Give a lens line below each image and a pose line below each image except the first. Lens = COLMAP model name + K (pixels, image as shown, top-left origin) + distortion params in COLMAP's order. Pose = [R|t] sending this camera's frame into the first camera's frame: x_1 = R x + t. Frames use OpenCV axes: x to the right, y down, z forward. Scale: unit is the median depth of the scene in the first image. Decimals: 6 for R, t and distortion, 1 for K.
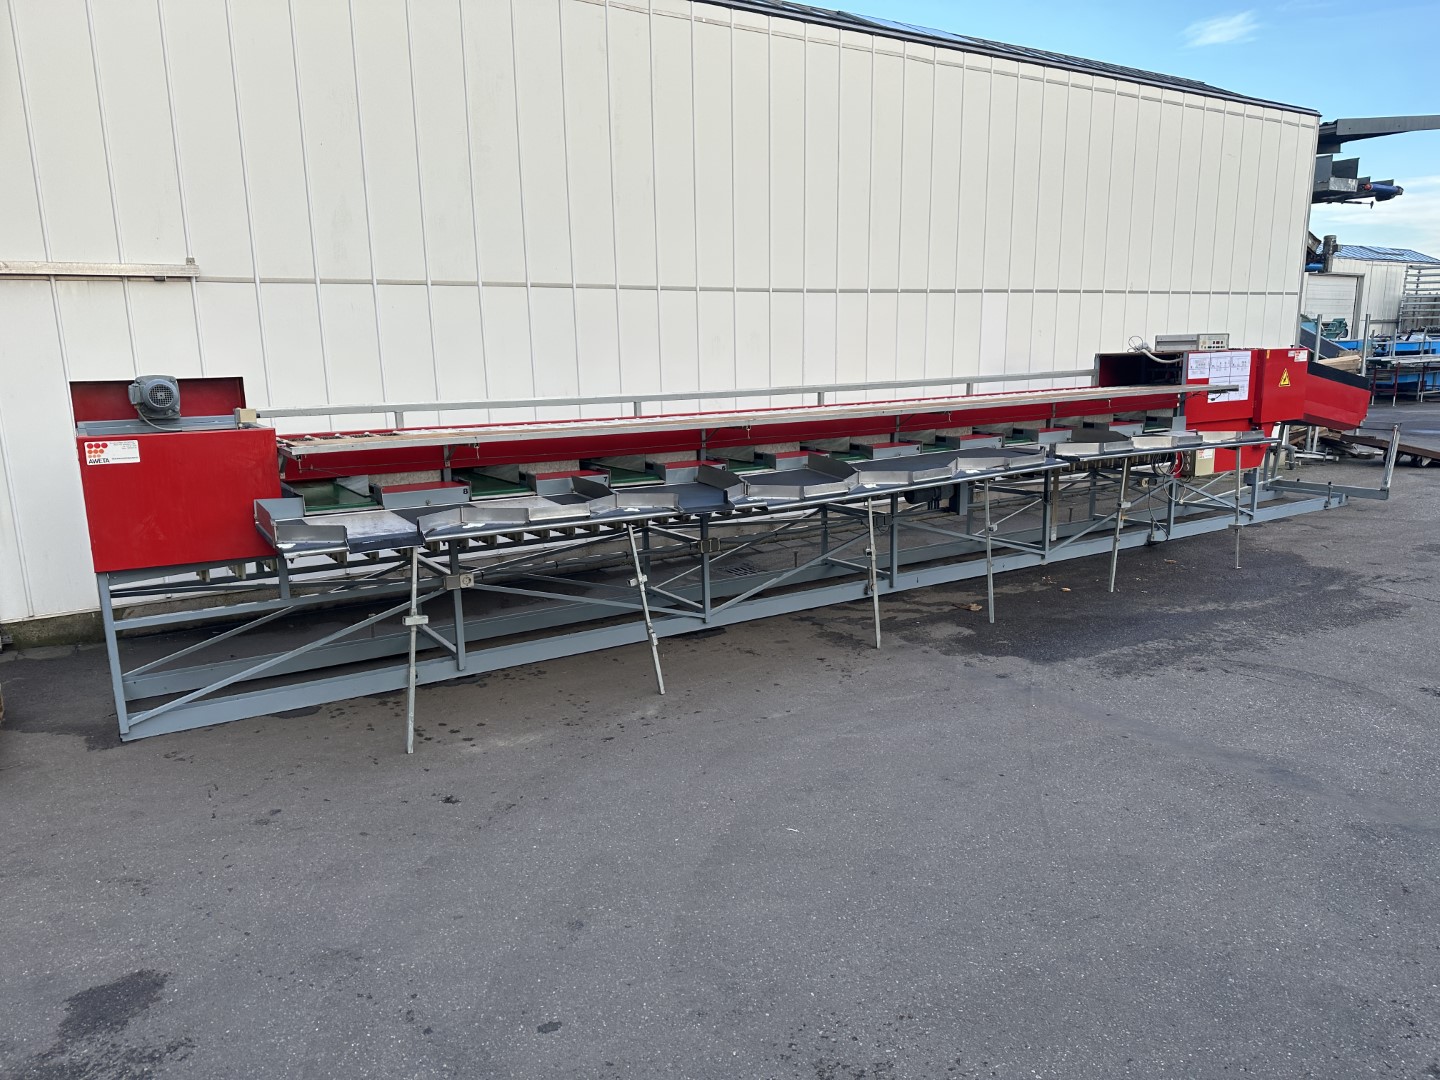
lens RADIAL K [[1021.1, 0, 721.1], [0, 1021.1, 543.4], [0, 0, 1]] dist [0.058184, -0.056974]
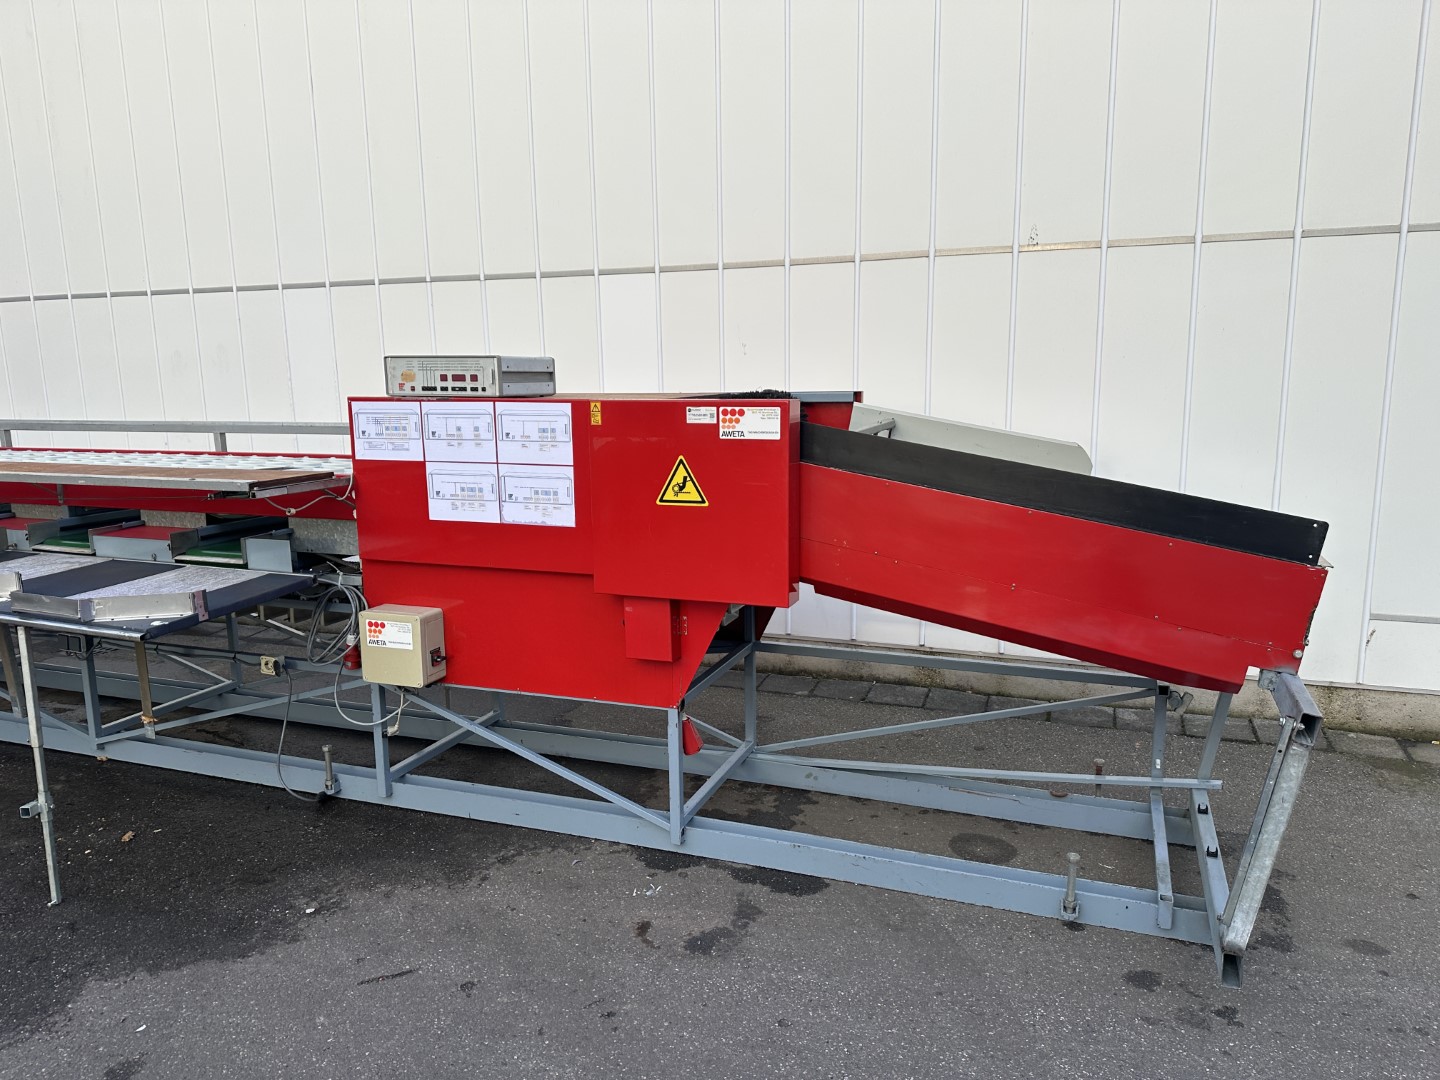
lens RADIAL K [[1021.1, 0, 723.8], [0, 1021.1, 550.7], [0, 0, 1]] dist [0.058184, -0.056974]
pose [[0.601084, 0.156926, -0.783627, 1.175089], [-0.153395, 0.984955, 0.079581, -0.236634], [0.784326, 0.072370, 0.616113, 1.130759]]
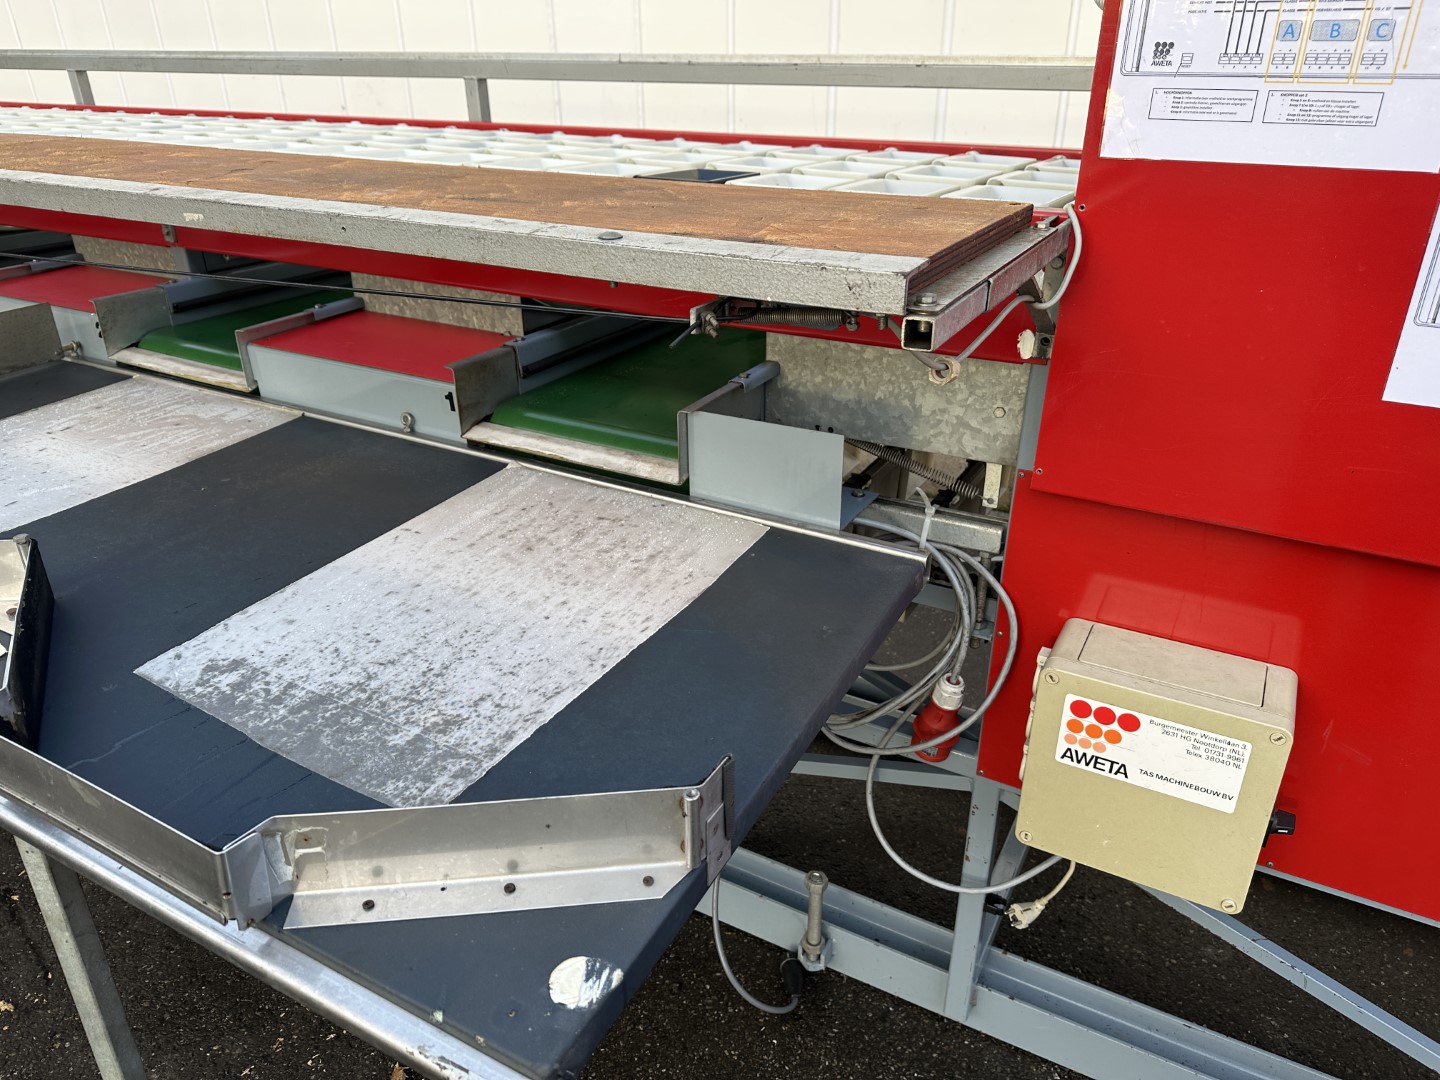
lens RADIAL K [[1021.1, 0, 723.3], [0, 1021.1, 530.6], [0, 0, 1]] dist [0.058184, -0.056974]
pose [[0.489413, 0.397374, -0.776253, 0.715206], [-0.177038, 0.916884, 0.357745, -0.203782], [0.853893, -0.037659, 0.519085, 1.184123]]
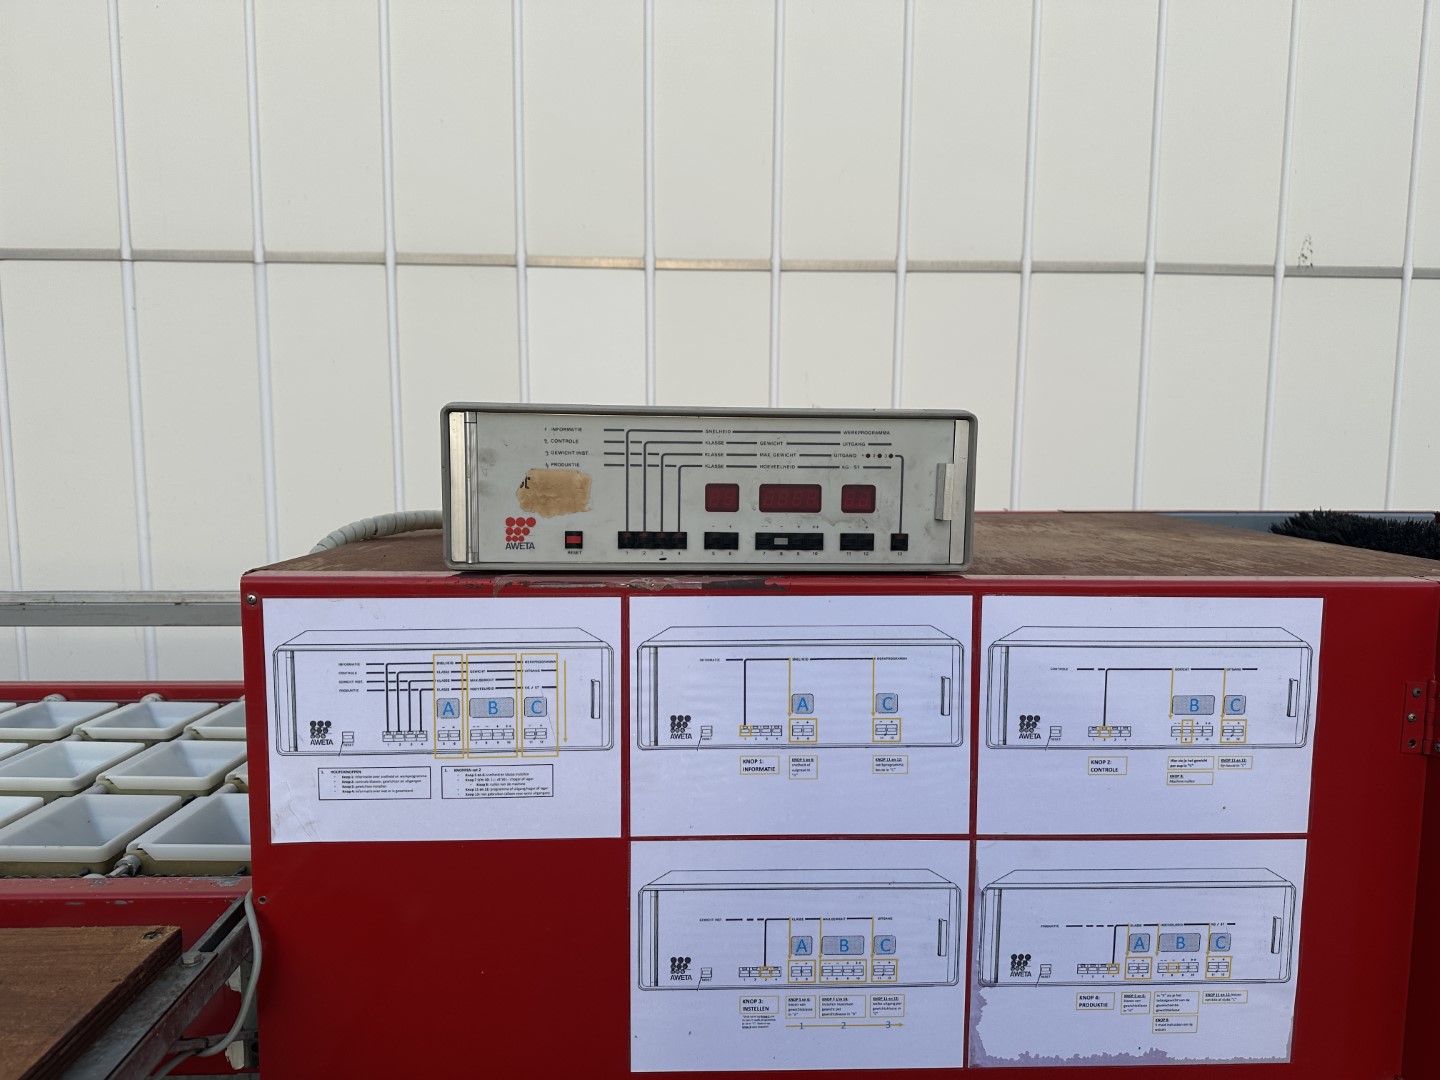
lens RADIAL K [[1021.1, 0, 725.2], [0, 1021.1, 530.6], [0, 0, 1]] dist [0.058184, -0.056974]
pose [[0.864692, 0.072267, -0.497077, 0.709242], [-0.121266, 0.990358, -0.066967, -0.247596], [0.487445, 0.118184, 0.865118, 1.228606]]
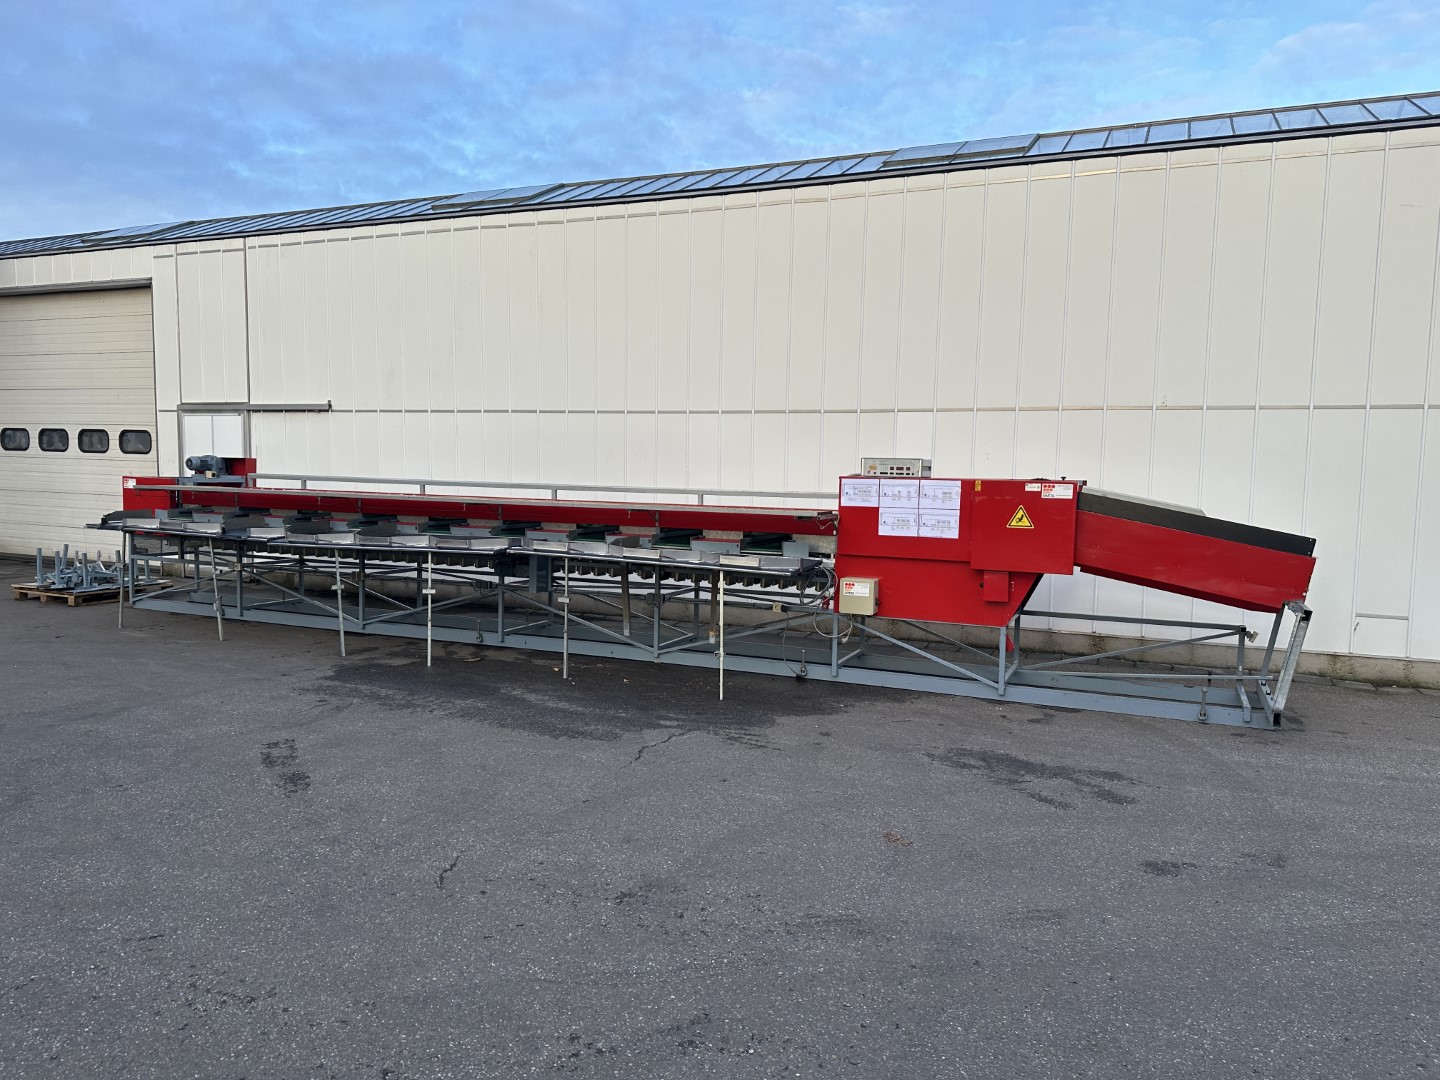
lens RADIAL K [[1021.1, 0, 714.7], [0, 1021.1, 539.9], [0, 0, 1]] dist [0.058184, -0.056974]
pose [[0.559707, 0.093531, -0.823395, 1.494213], [-0.190960, 0.981427, -0.018324, -0.121186], [0.806388, 0.167492, 0.567172, 0.535721]]
